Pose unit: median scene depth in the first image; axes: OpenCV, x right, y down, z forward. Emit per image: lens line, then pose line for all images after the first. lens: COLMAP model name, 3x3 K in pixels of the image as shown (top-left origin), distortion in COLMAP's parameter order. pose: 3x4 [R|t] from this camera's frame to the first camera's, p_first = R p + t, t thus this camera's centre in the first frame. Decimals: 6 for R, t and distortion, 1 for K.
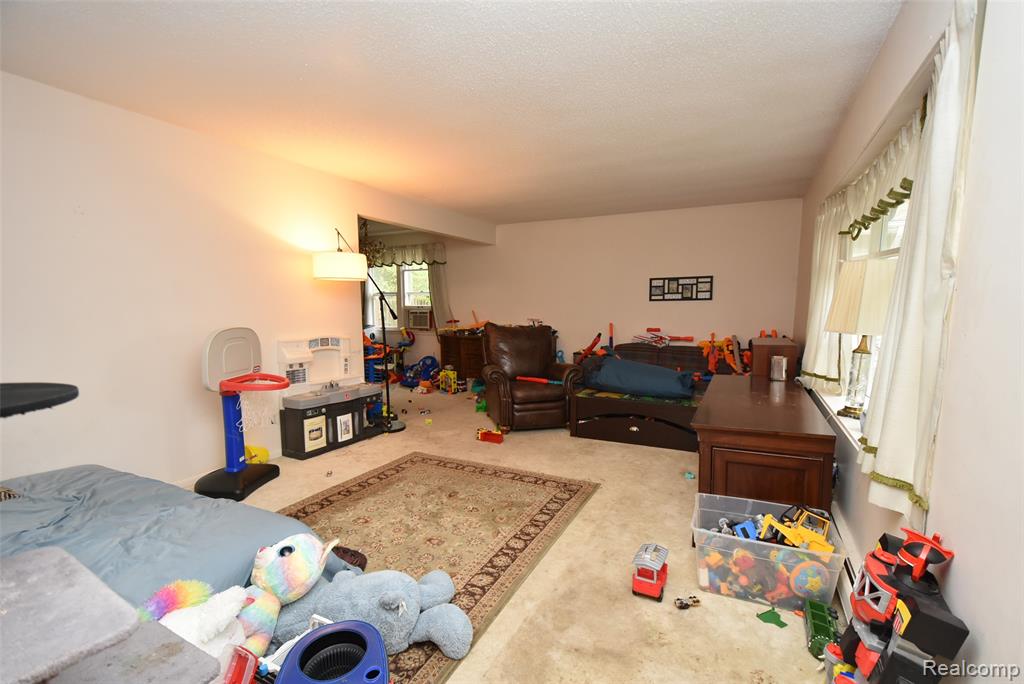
lens RADIAL K [[447.5, 0, 522.3], [0, 447.5, 362.1], [0, 0, 1]] dist [0.011295, -0.008497]
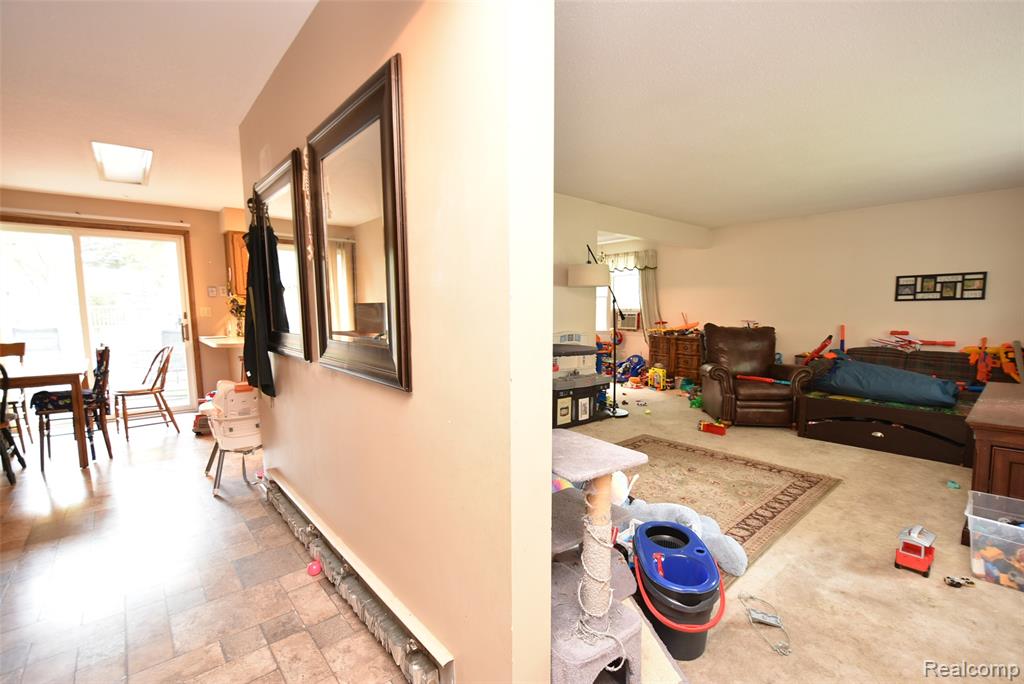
lens RADIAL K [[447.5, 0, 522.3], [0, 447.5, 362.1], [0, 0, 1]] dist [0.011295, -0.008497]
pose [[0.926668, 0.039315, -0.373818, -0.099717], [-0.041998, 0.999117, 0.000969, 0.024901], [0.373527, 0.014801, 0.927501, -0.176449]]
